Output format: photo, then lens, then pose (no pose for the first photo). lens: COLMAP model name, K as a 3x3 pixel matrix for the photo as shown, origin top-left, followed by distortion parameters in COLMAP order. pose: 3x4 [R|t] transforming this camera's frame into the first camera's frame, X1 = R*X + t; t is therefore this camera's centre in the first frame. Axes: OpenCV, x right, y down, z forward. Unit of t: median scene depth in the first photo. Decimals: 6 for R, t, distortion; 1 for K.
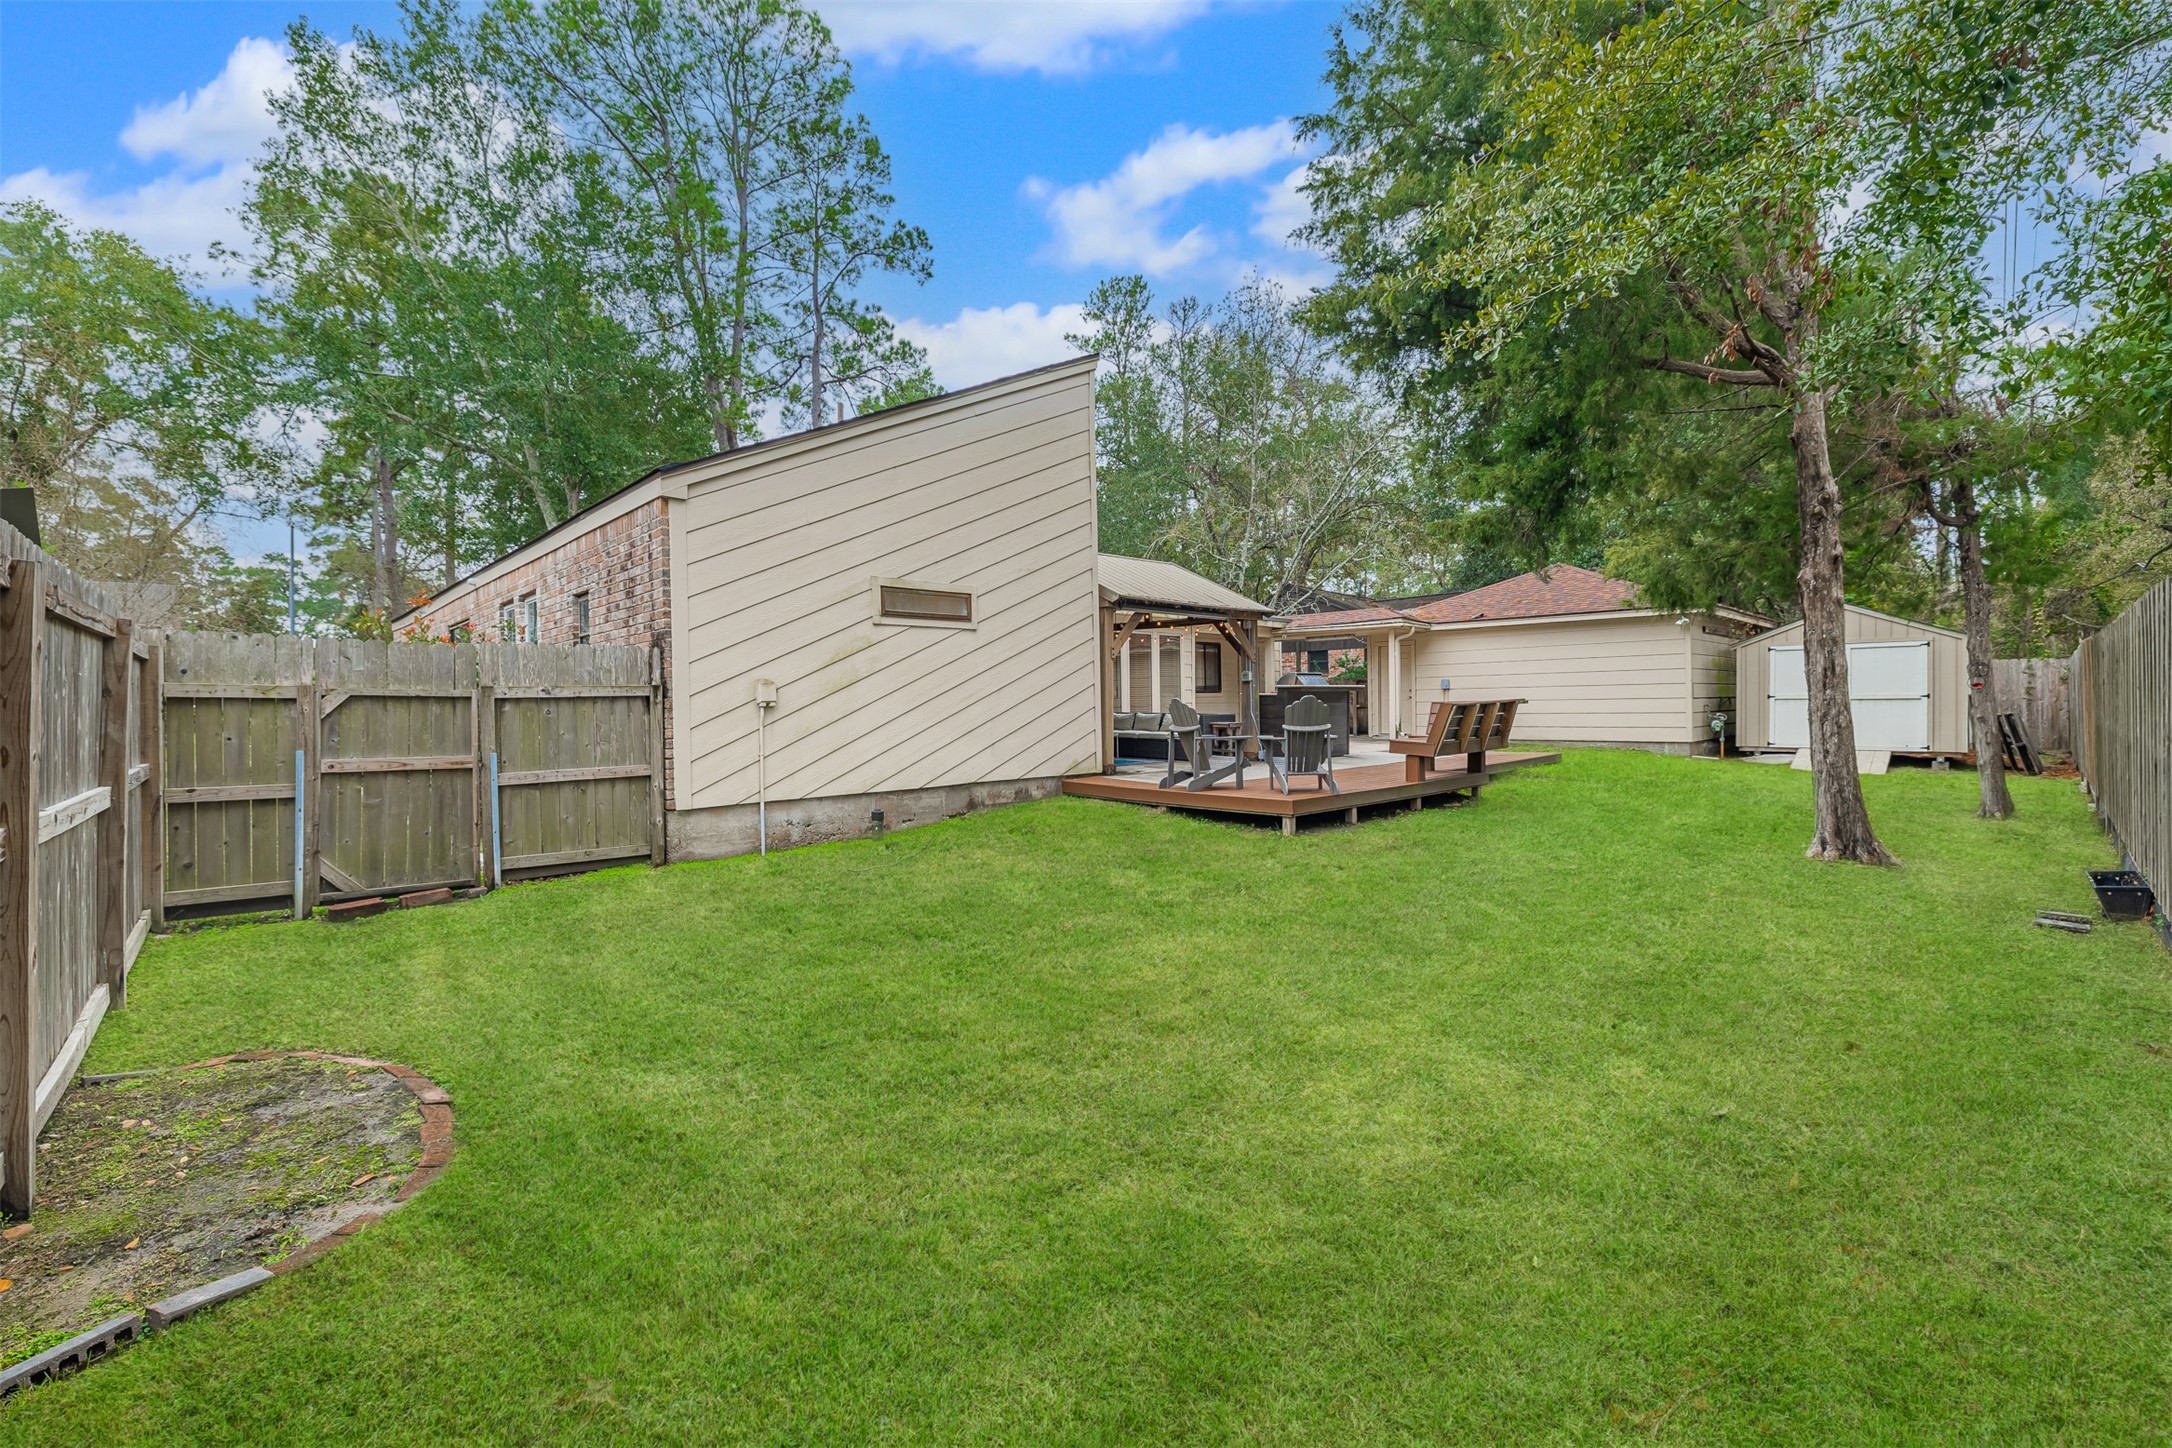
lens RADIAL K [[908.5, 0, 1084.2], [0, 908.5, 705.0], [0, 0, 1]] dist [0.017296, 0.000173]
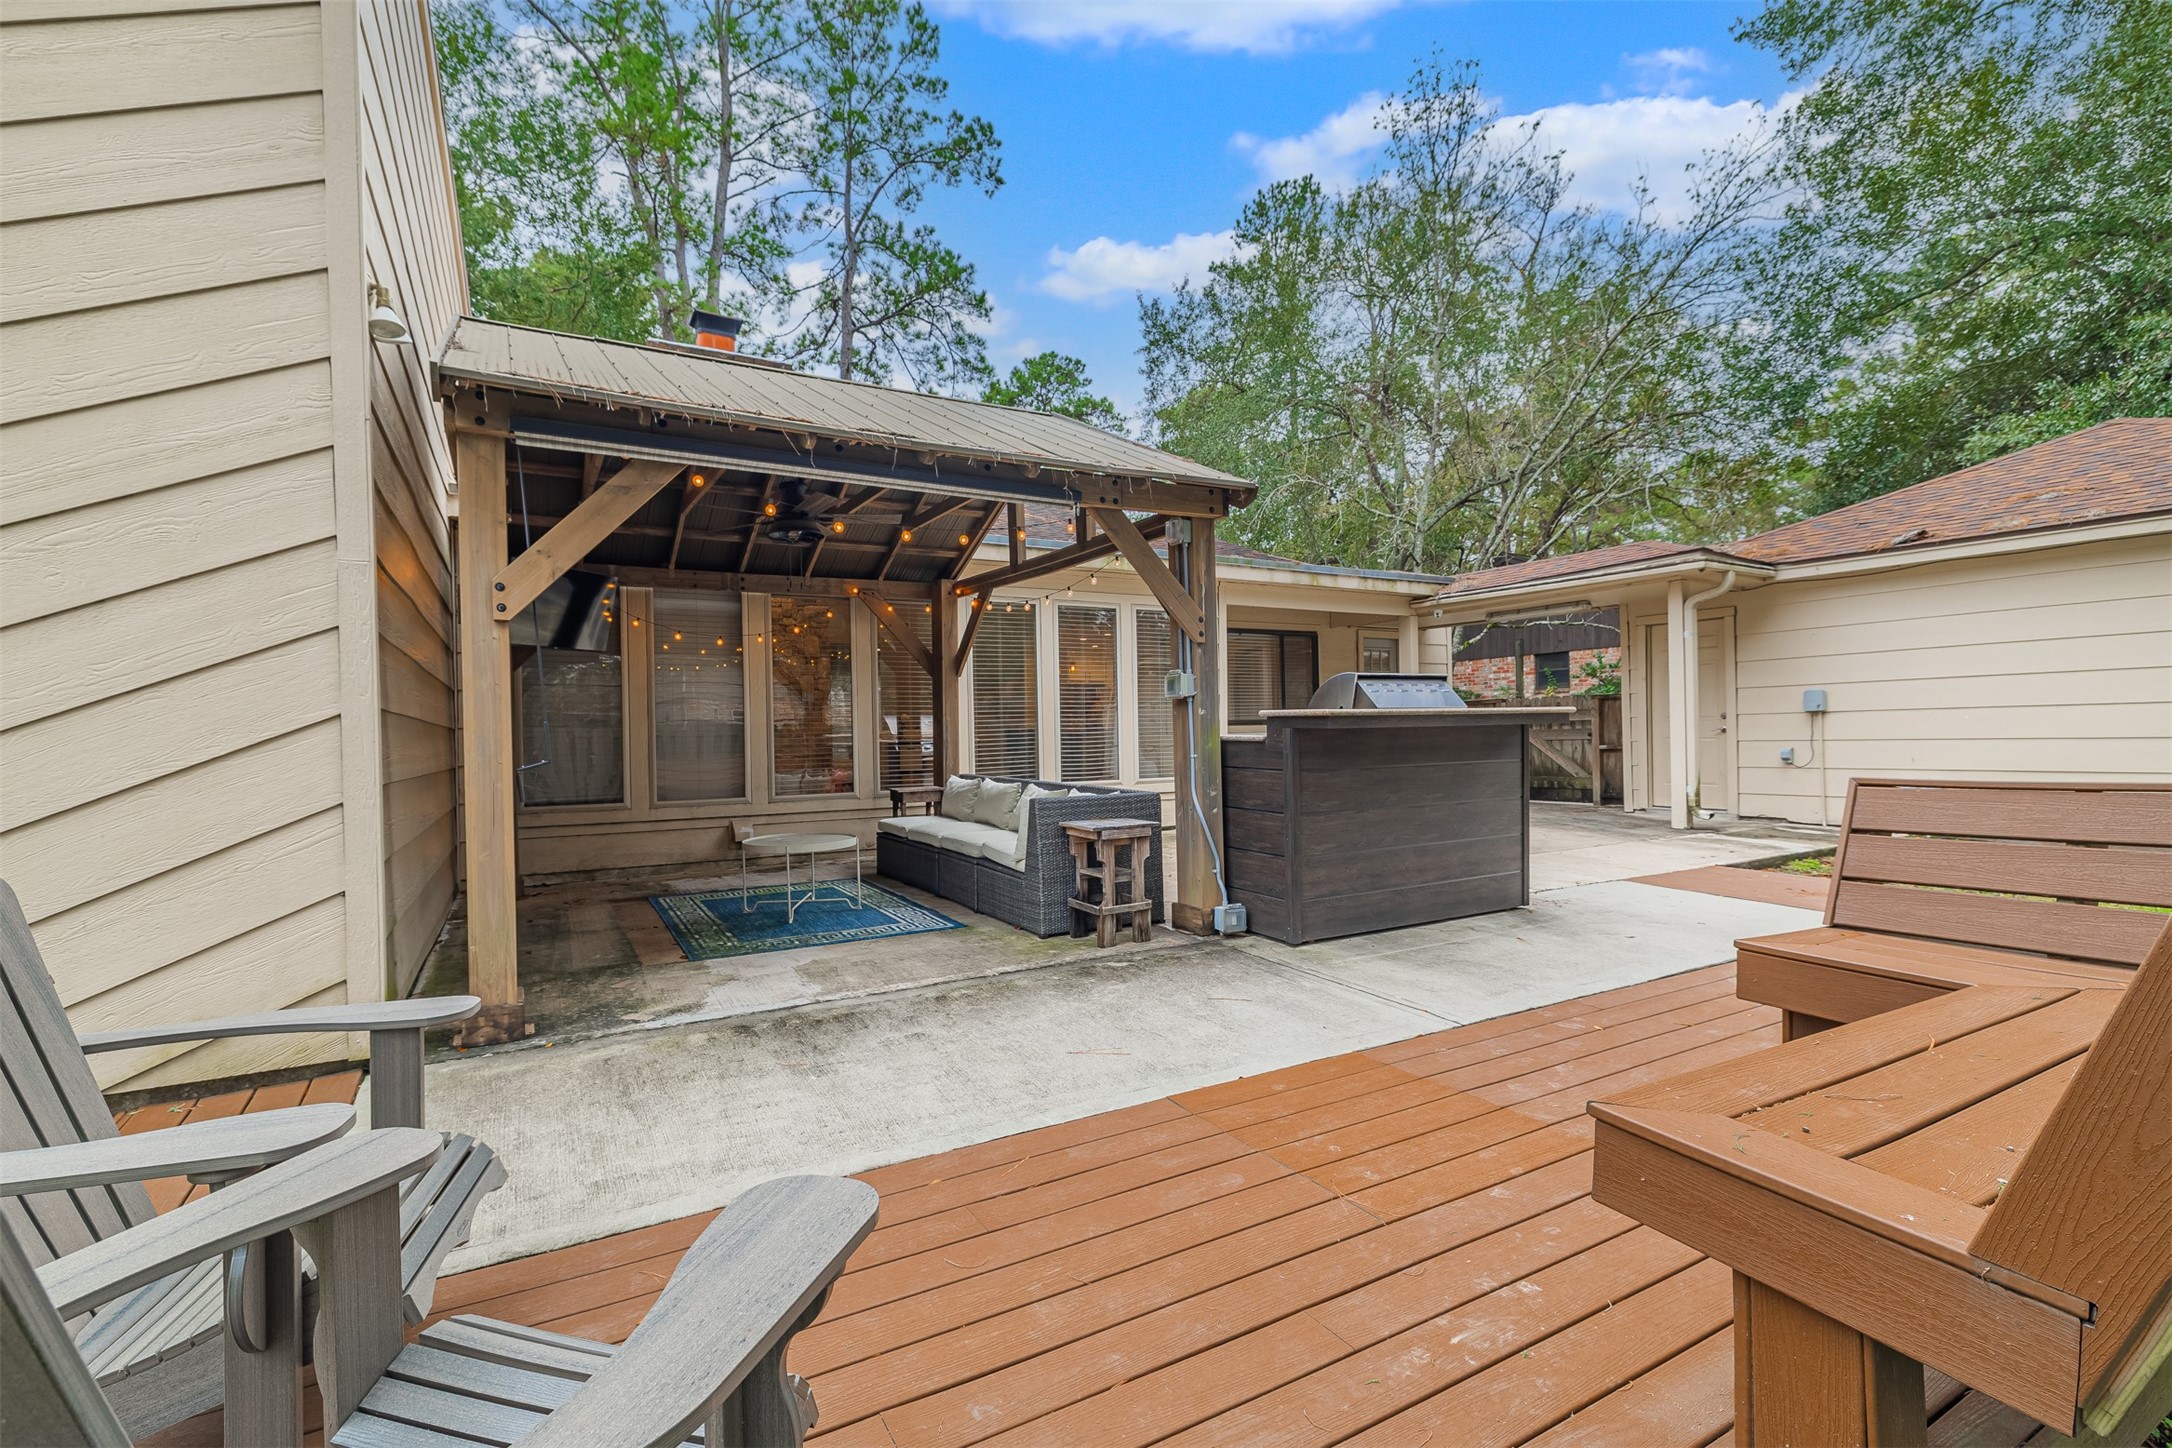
lens RADIAL K [[908.5, 0, 1087.0], [0, 908.5, 732.8], [0, 0, 1]] dist [0.017296, 0.000173]
pose [[0.967288, -0.006705, -0.253591, 0.103175], [0.007158, 0.999974, 0.000864, -0.006159], [0.253579, -0.002651, 0.967311, 0.294628]]
